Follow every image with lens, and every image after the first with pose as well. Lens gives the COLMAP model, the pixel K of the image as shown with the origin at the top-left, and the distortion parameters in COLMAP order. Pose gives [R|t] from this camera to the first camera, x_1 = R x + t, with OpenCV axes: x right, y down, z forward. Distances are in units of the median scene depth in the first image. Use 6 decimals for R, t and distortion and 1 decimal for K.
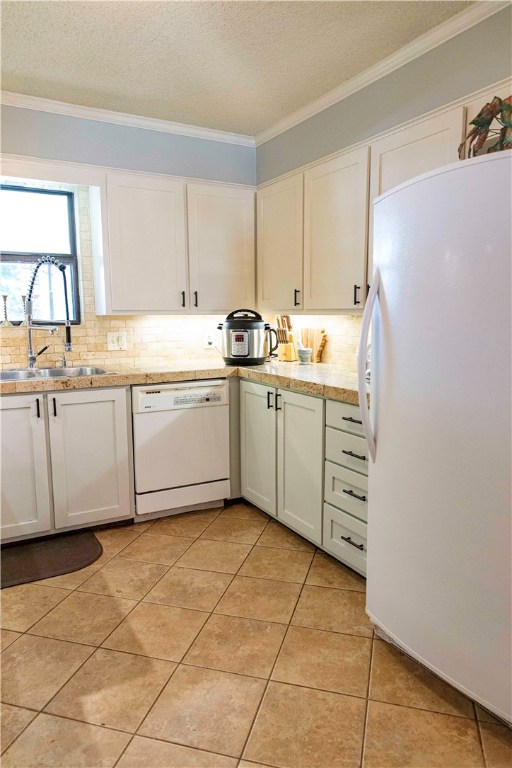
lens RADIAL K [[507.6, 0, 256.0], [0, 507.6, 381.1], [0, 0, 1]] dist [0.001564, 0.005002]
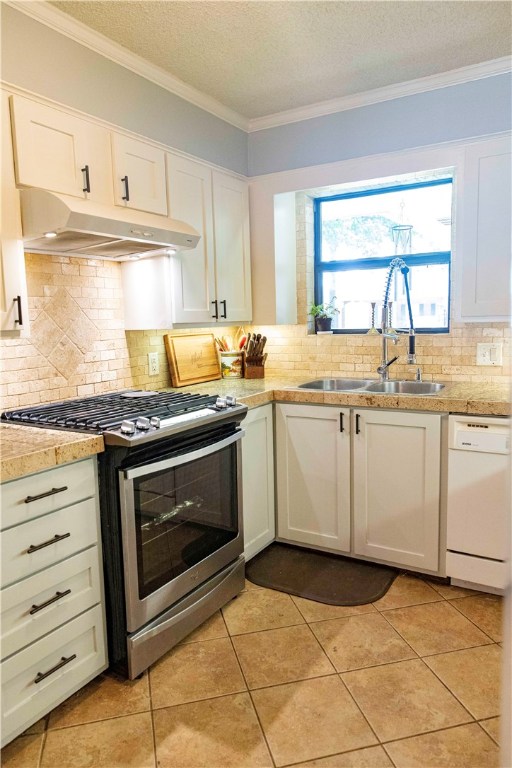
lens RADIAL K [[528.3, 0, 256.1], [0, 528.3, 383.0], [0, 0, 1]] dist [0.010479, -0.004597]
pose [[0.511603, 0.098028, -0.853612, 0.319504], [-0.093490, 0.993923, 0.058109, -0.061151], [0.854121, 0.050075, 0.517658, 0.335791]]
